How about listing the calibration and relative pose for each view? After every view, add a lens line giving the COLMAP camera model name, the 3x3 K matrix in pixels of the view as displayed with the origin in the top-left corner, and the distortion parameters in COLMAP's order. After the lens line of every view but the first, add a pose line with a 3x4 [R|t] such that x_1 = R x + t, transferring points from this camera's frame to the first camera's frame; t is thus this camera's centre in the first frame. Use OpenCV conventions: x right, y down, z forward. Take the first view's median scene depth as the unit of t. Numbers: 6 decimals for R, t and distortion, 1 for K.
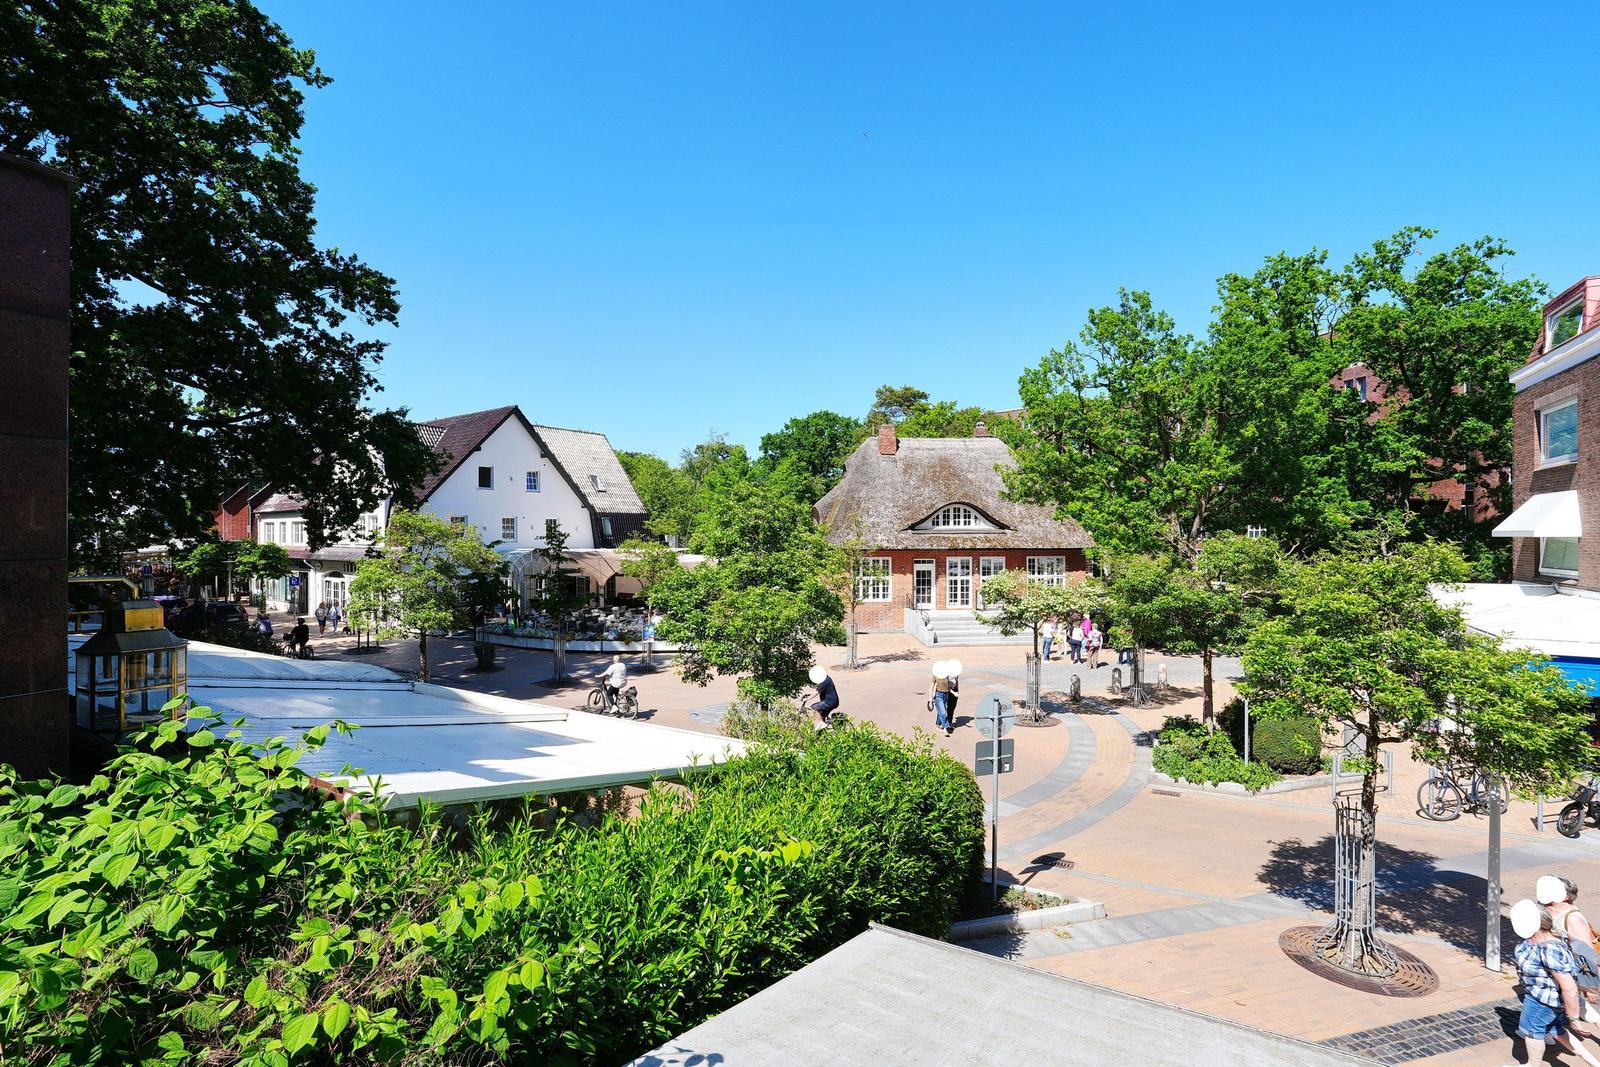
lens RADIAL K [[739.4, 0, 801.9], [0, 739.4, 534.6], [0, 0, 1]] dist [-0.070425, 0.026080]
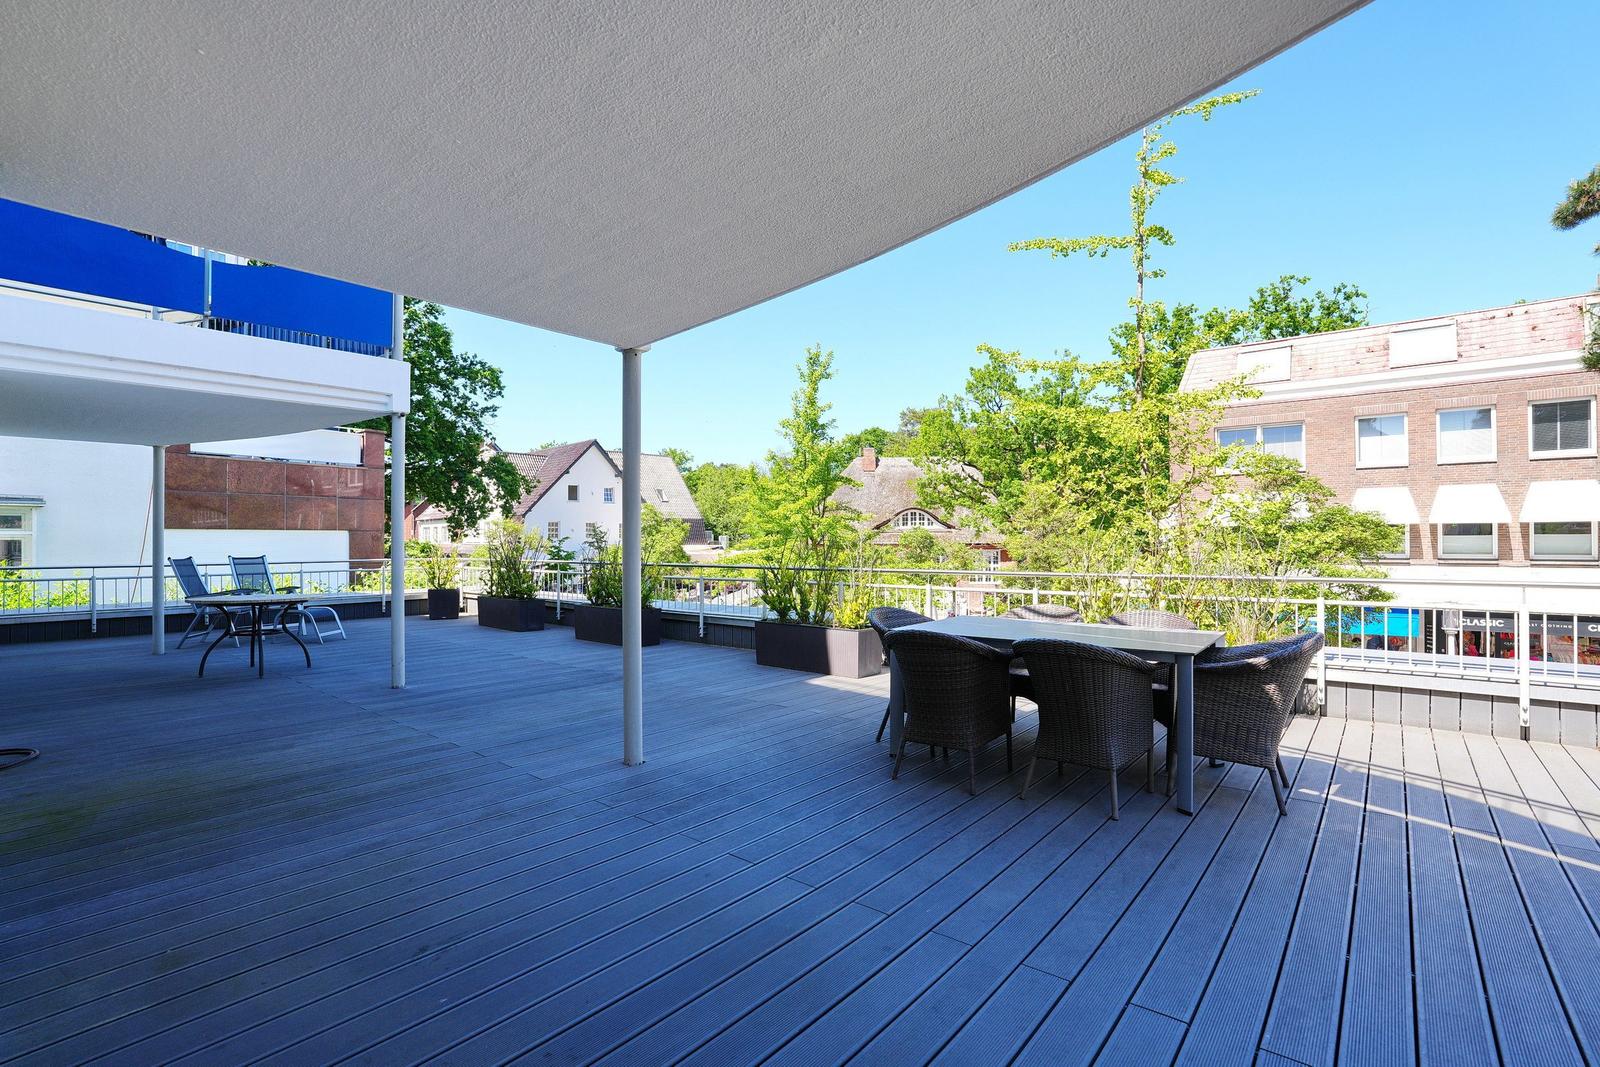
lens RADIAL K [[739.4, 0, 801.9], [0, 739.4, 534.6], [0, 0, 1]] dist [-0.070425, 0.026080]
pose [[0.987418, -0.004325, -0.158071, 0.235058], [0.003351, 0.999974, -0.006430, 0.010860], [0.158095, 0.005819, 0.987407, -0.327141]]
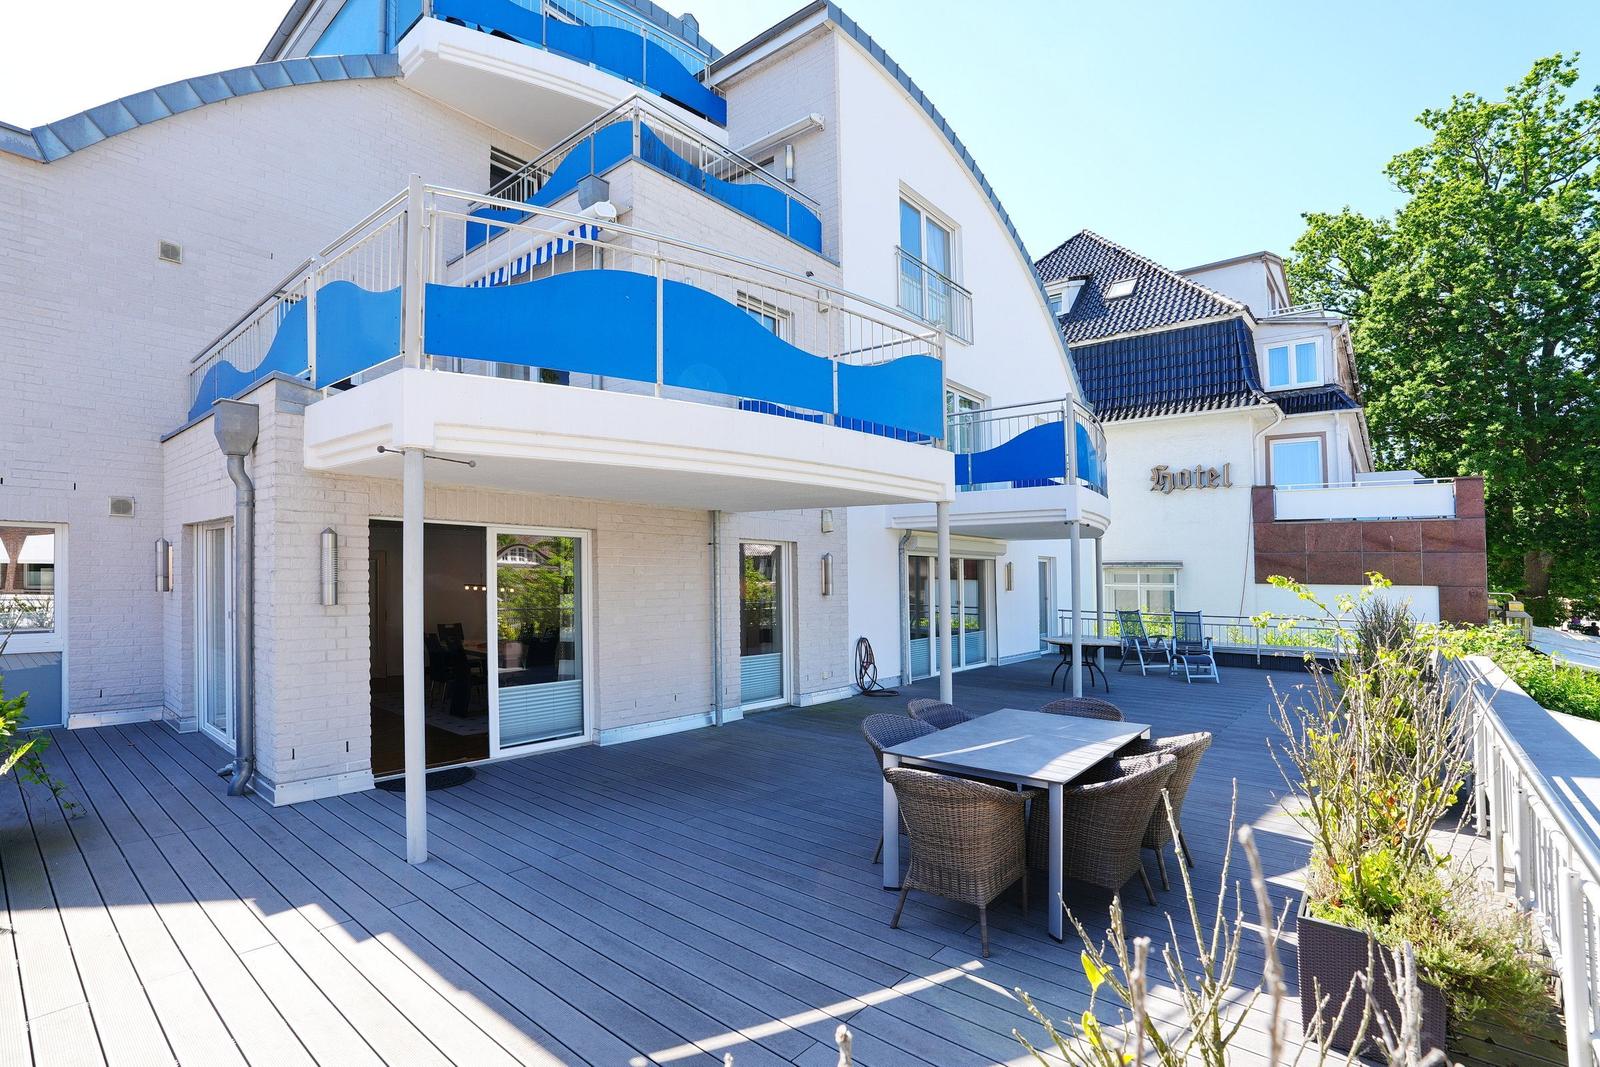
lens RADIAL K [[739.4, 0, 801.9], [0, 739.4, 534.6], [0, 0, 1]] dist [-0.070425, 0.026080]
pose [[-0.155873, -0.056059, -0.986185, 0.384489], [-0.009789, 0.998427, -0.055208, -0.000381], [0.987729, 0.001048, -0.156176, -0.220940]]
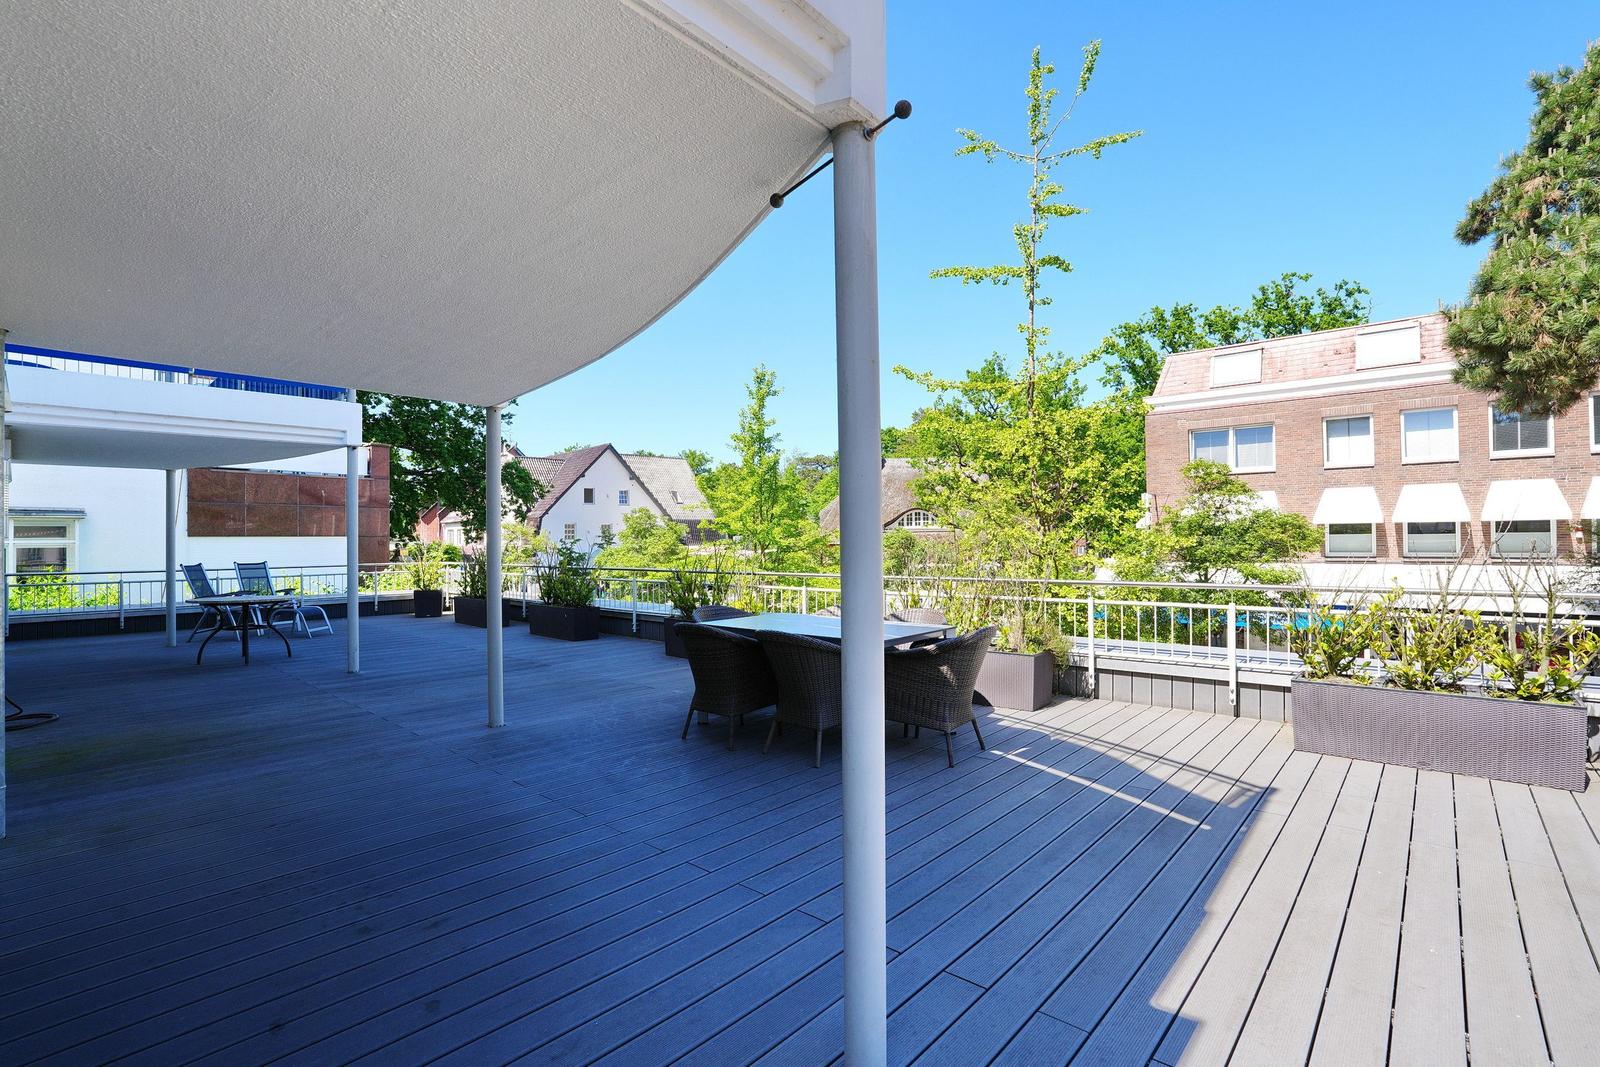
lens RADIAL K [[739.4, 0, 801.9], [0, 739.4, 534.6], [0, 0, 1]] dist [-0.070425, 0.026080]
pose [[0.980426, -0.010114, -0.196630, 0.282378], [0.009334, 0.999944, -0.004893, 0.008221], [0.196668, 0.002962, 0.980466, -0.351278]]
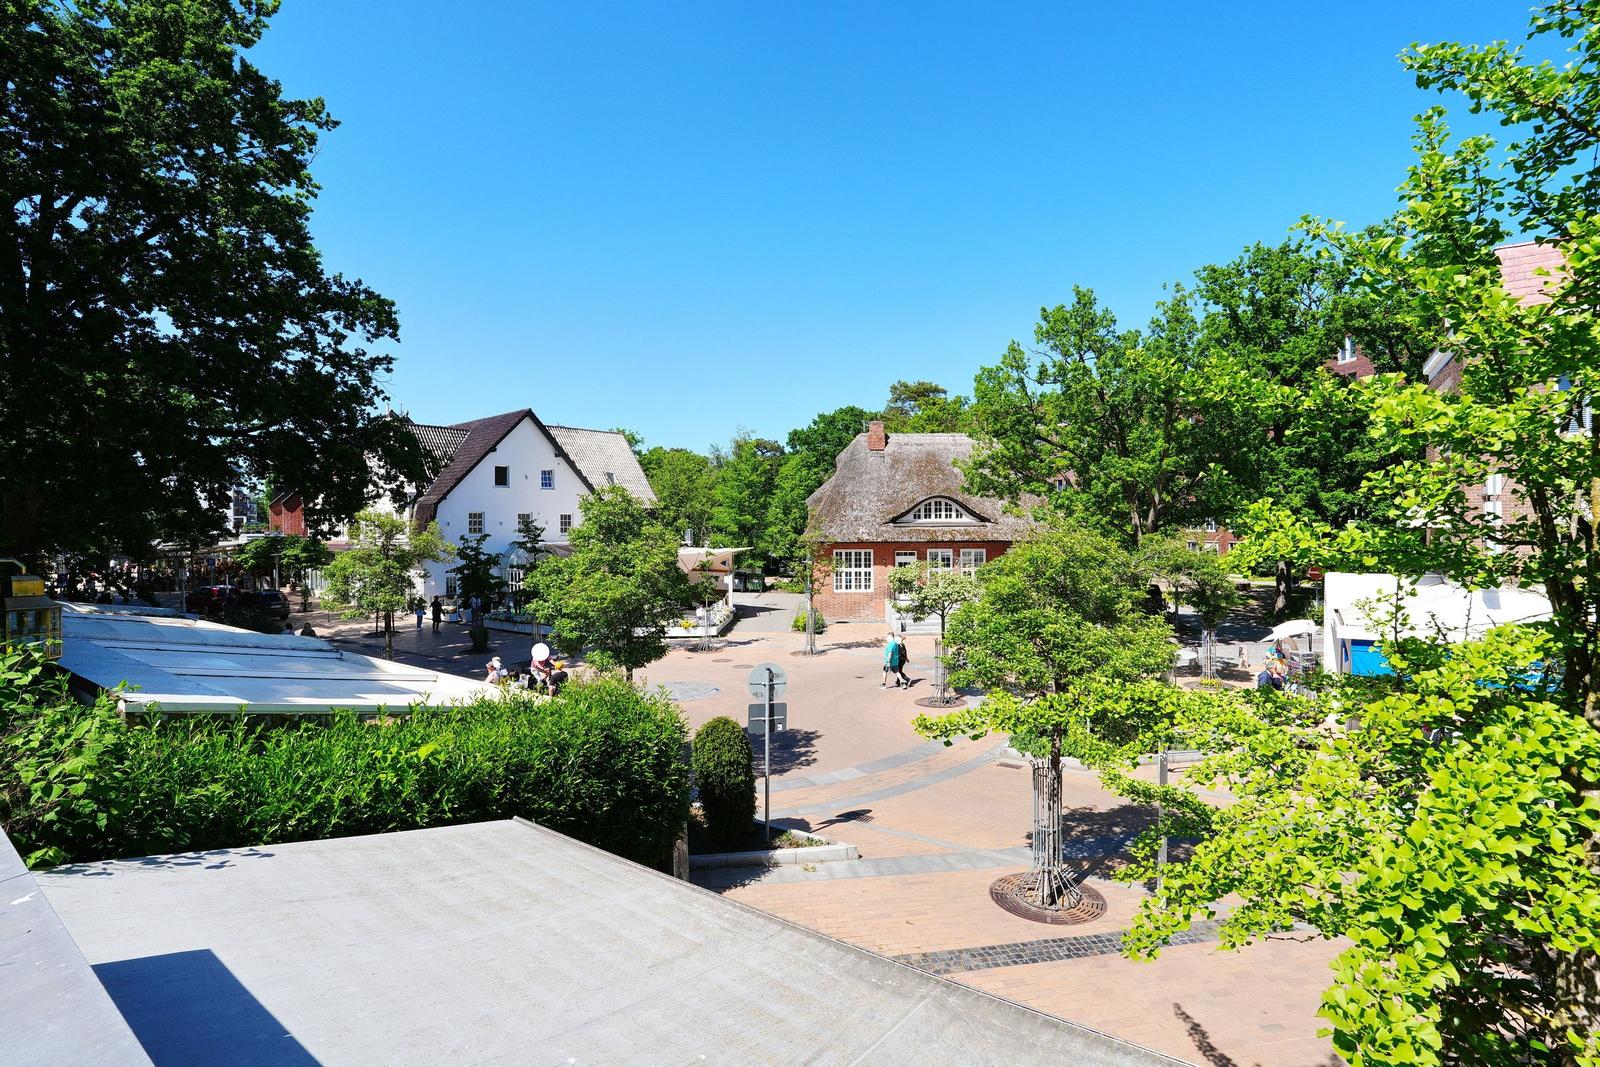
lens RADIAL K [[739.4, 0, 801.9], [0, 739.4, 534.6], [0, 0, 1]] dist [-0.070425, 0.026080]
pose [[0.996544, -0.002994, -0.083012, 0.112517], [0.003712, 0.999957, 0.008495, 0.000452], [0.082983, -0.008774, 0.996512, -0.044743]]
